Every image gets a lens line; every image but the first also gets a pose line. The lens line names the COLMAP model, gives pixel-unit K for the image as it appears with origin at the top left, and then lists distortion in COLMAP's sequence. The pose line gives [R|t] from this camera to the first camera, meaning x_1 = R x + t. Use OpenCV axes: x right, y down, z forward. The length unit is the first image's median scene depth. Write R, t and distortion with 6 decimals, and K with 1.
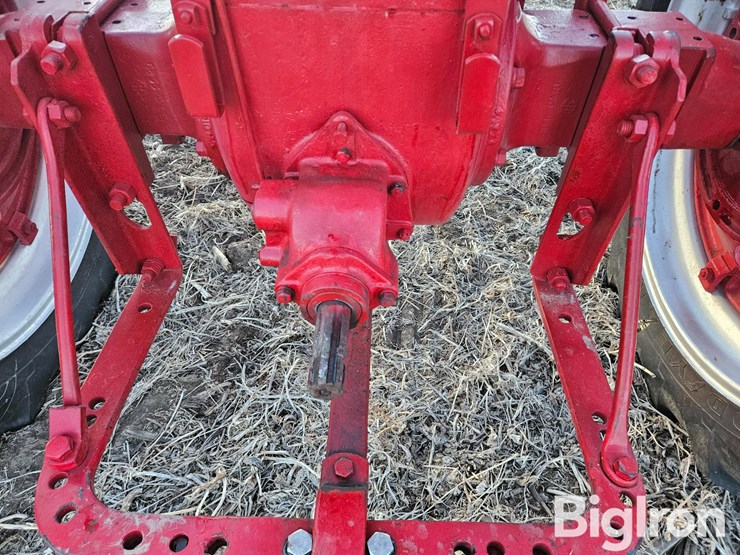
lens RADIAL K [[500.4, 0, 373.2], [0, 500.4, 285.9], [0, 0, 1]] dist [0.077262, -0.075860]
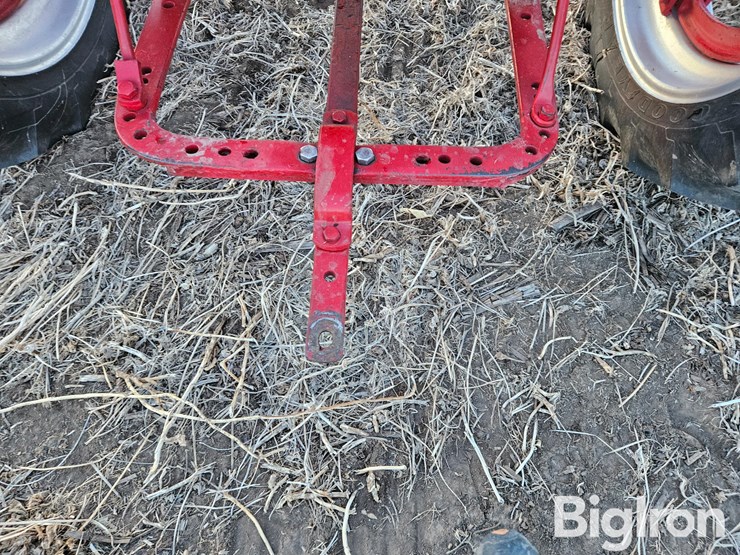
lens RADIAL K [[500.4, 0, 373.2], [0, 500.4, 285.9], [0, 0, 1]] dist [0.077262, -0.075860]
pose [[0.999964, 0.008169, -0.002253, 0.023053], [-0.007008, 0.946638, 0.322221, 0.207082], [0.004765, -0.322194, 0.946662, -0.244735]]
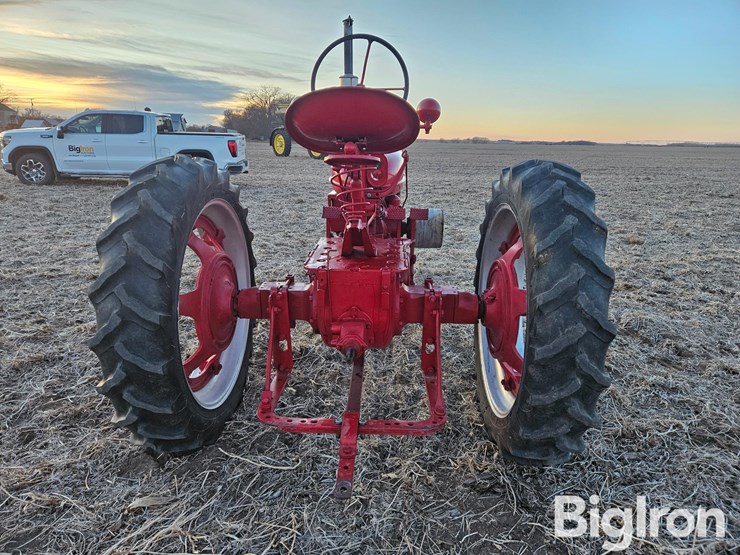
lens RADIAL K [[500.4, 0, 373.2], [0, 500.4, 285.9], [0, 0, 1]] dist [0.077262, -0.075860]
pose [[0.999981, -0.001336, -0.006012, 0.055262], [-0.001755, 0.873898, -0.486107, 0.692758], [0.005903, 0.486108, 0.873879, -1.221998]]
